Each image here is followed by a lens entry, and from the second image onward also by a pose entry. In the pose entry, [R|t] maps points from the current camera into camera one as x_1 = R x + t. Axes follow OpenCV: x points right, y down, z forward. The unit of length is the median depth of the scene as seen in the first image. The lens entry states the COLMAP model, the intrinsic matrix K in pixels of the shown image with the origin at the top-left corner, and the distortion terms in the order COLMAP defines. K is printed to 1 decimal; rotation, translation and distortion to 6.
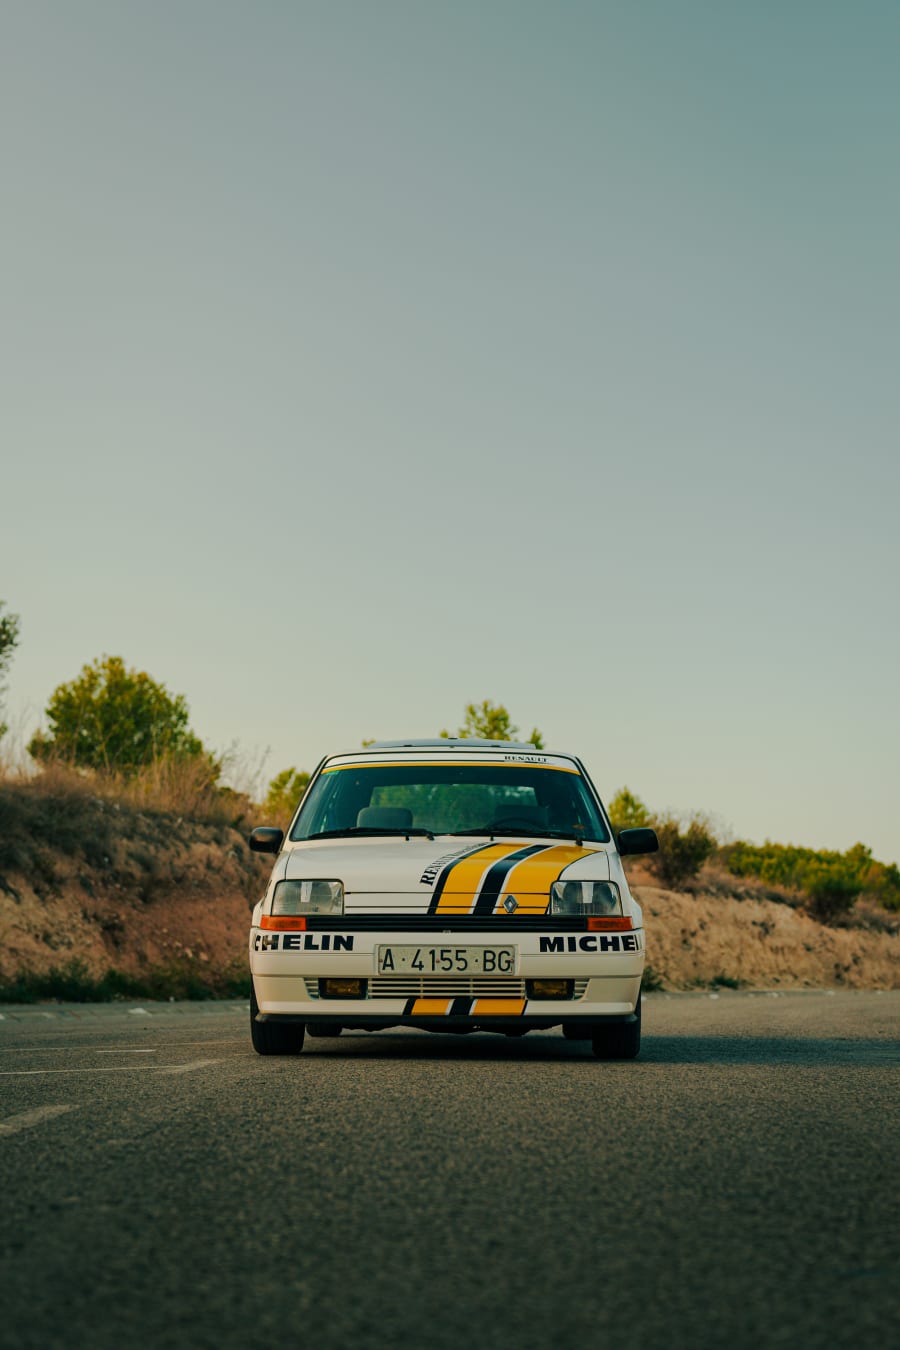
lens RADIAL K [[2031.6, 0, 483.7], [0, 2031.6, 674.9], [0, 0, 1]] dist [0.013266, 0.023468]
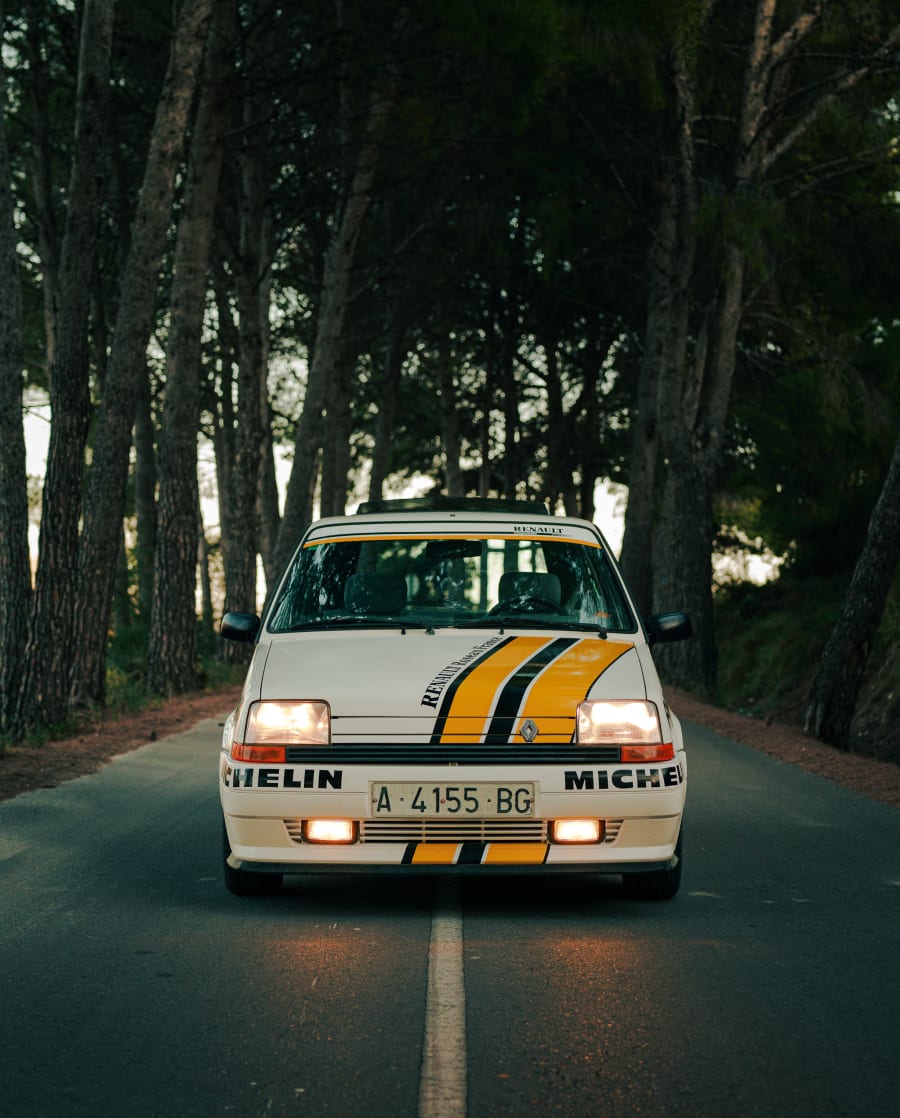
lens RADIAL K [[1951.8, 0, 453.8], [0, 1951.8, 419.4], [0, 0, 1]] dist [-0.022787, -0.196848]
pose [[0.999985, -0.003667, -0.003976, -0.014276], [0.003842, 0.998978, 0.045024, -0.051966], [0.003807, -0.045039, 0.998978, 0.202993]]
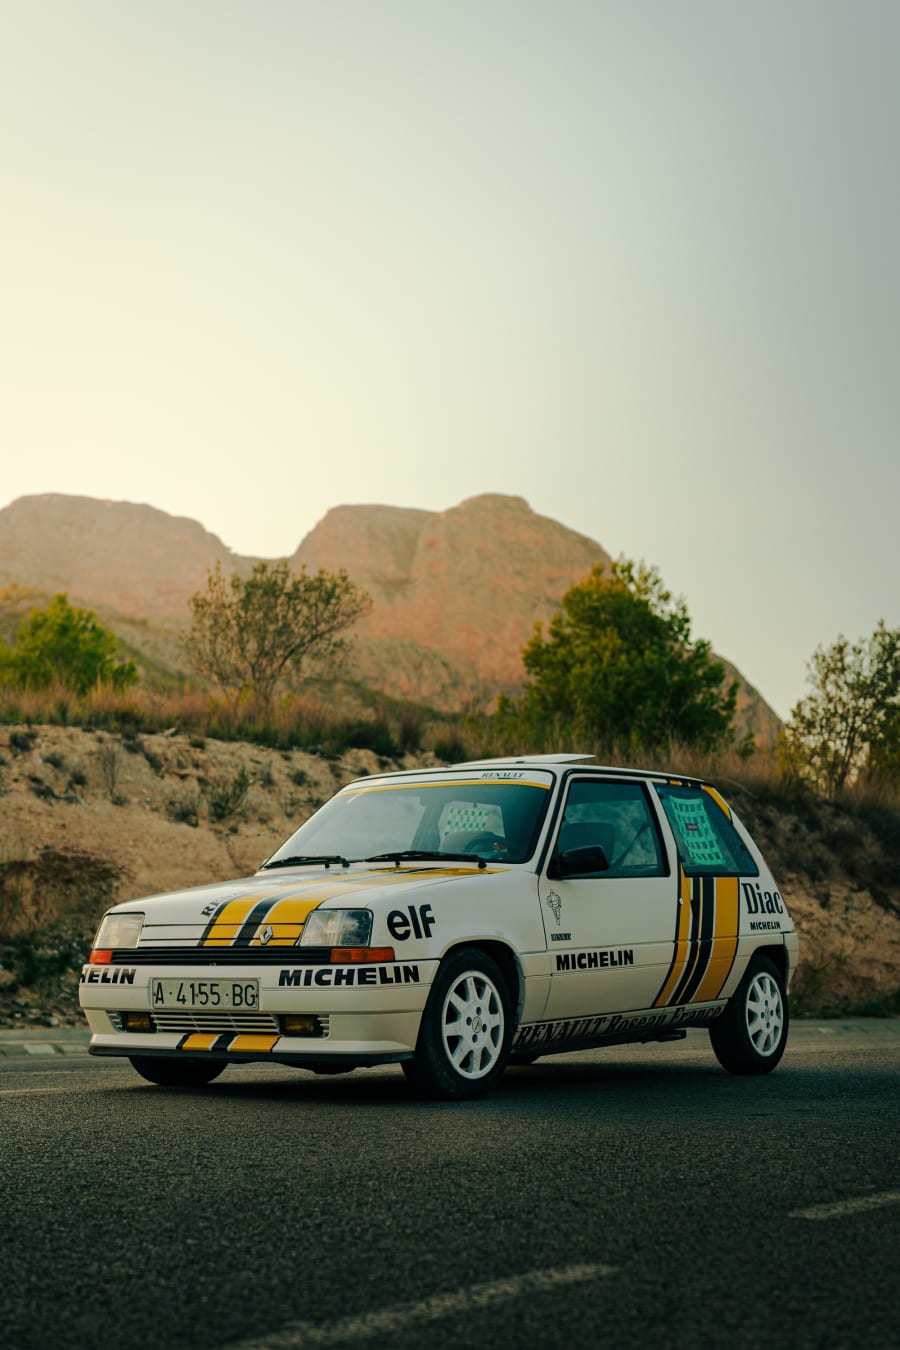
lens RADIAL K [[1941.4, 0, 486.9], [0, 1941.4, 696.0], [0, 0, 1]] dist [-0.047287, -0.002189]
pose [[0.832663, -0.079853, -0.547993, 0.606583], [0.079288, 0.996545, -0.024739, 0.032087], [0.548075, -0.022850, 0.836117, 0.302589]]
